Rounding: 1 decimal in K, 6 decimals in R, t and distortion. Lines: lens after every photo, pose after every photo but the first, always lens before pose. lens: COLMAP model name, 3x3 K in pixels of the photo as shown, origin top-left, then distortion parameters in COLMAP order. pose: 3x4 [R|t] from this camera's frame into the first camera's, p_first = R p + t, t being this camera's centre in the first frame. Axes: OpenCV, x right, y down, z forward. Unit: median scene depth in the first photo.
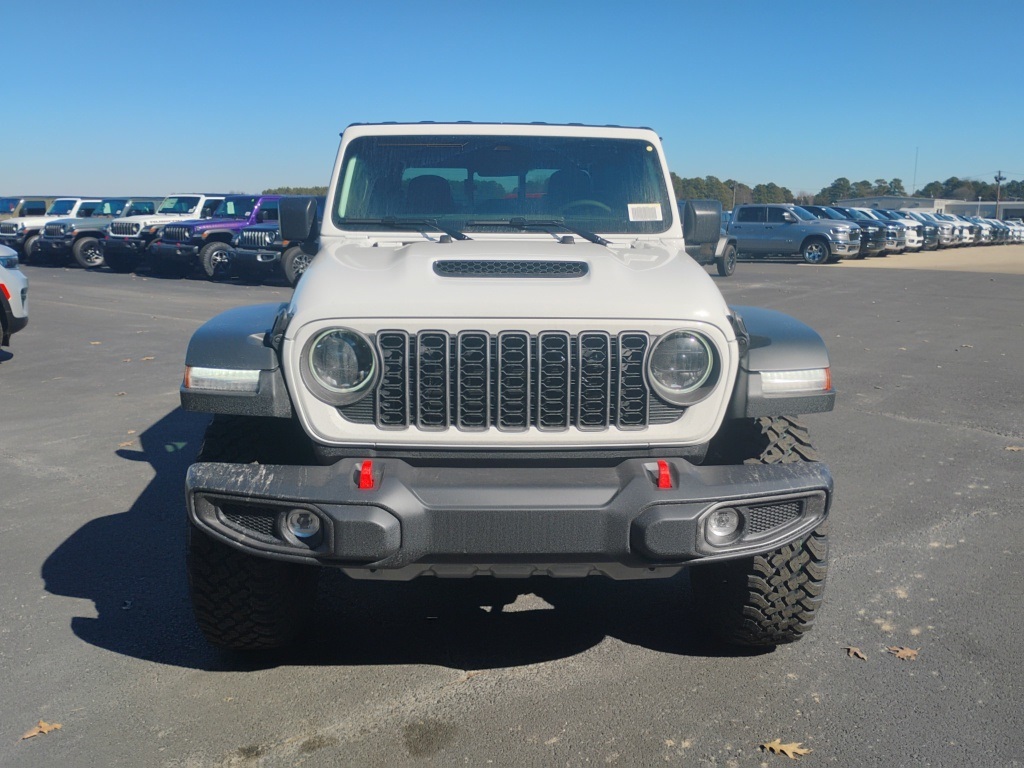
lens RADIAL K [[850.2, 0, 512.0], [0, 850.2, 384.0], [0, 0, 1]] dist [0.078436, -0.103354]
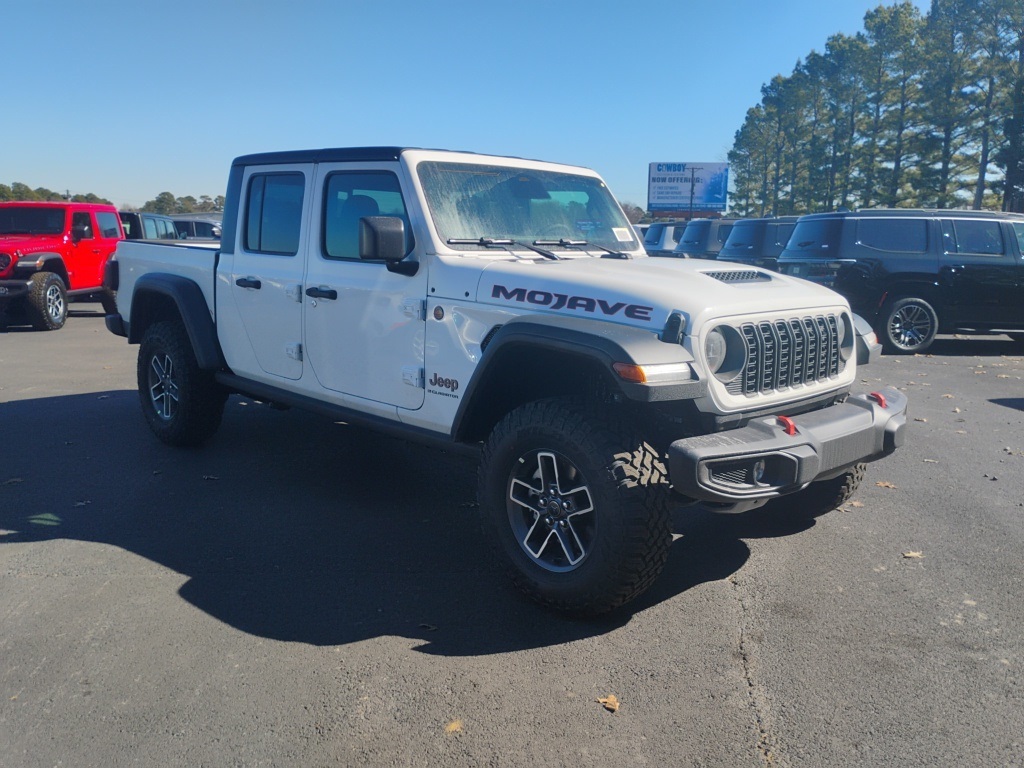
lens RADIAL K [[850.2, 0, 512.0], [0, 850.2, 384.0], [0, 0, 1]] dist [0.078436, -0.103354]
pose [[0.738477, -0.108272, 0.665529, -0.844341], [0.118943, 0.992463, 0.029480, -0.033084], [-0.663705, 0.057390, 0.745790, 0.152964]]
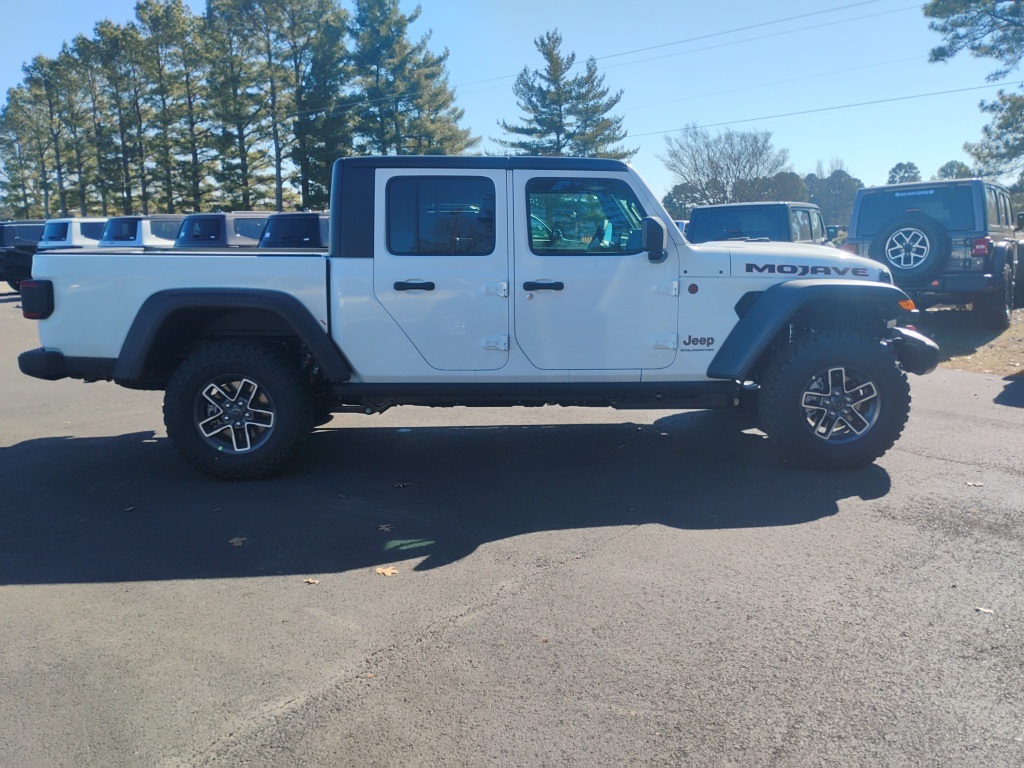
lens RADIAL K [[854.9, 0, 512.0], [0, 854.9, 384.0], [0, 0, 1]] dist [0.108691, -0.176010]
pose [[0.014657, -0.182905, 0.983021, -1.664184], [0.207244, 0.962334, 0.175966, -0.274749], [-0.978180, 0.201146, 0.052010, 1.318419]]
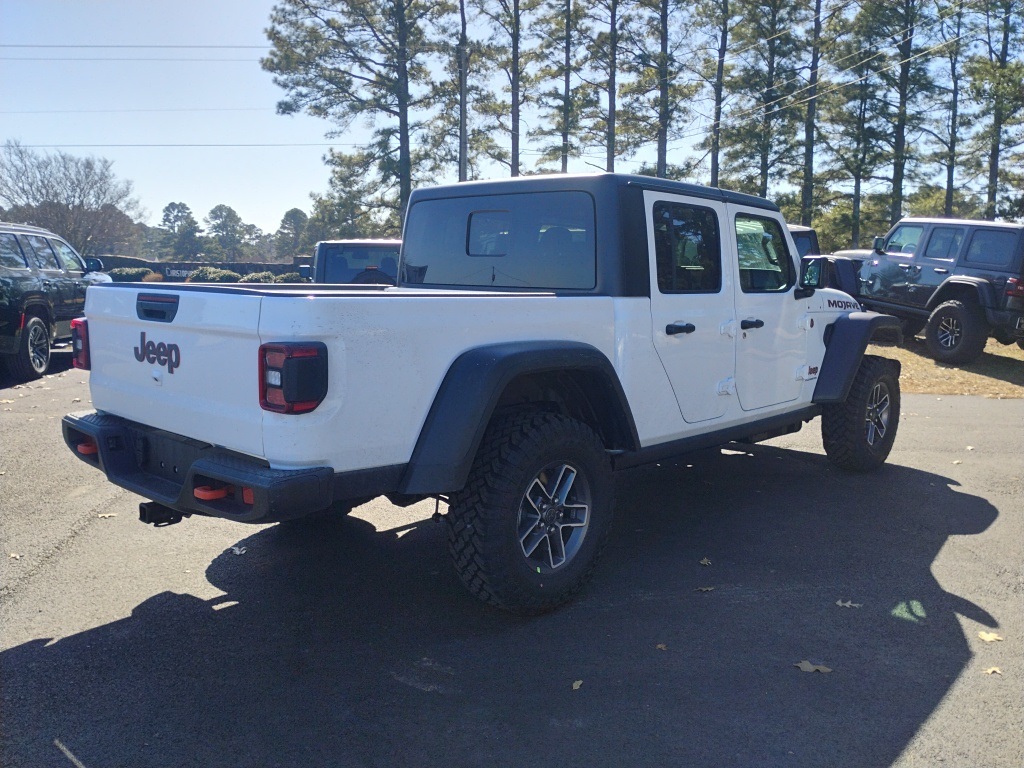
lens RADIAL K [[850.2, 0, 512.0], [0, 850.2, 384.0], [0, 0, 1]] dist [0.078436, -0.103354]
pose [[-0.713820, -0.111239, 0.691439, -0.888276], [0.119928, 0.953305, 0.277178, -0.513323], [-0.689985, 0.280778, -0.667147, 2.559495]]
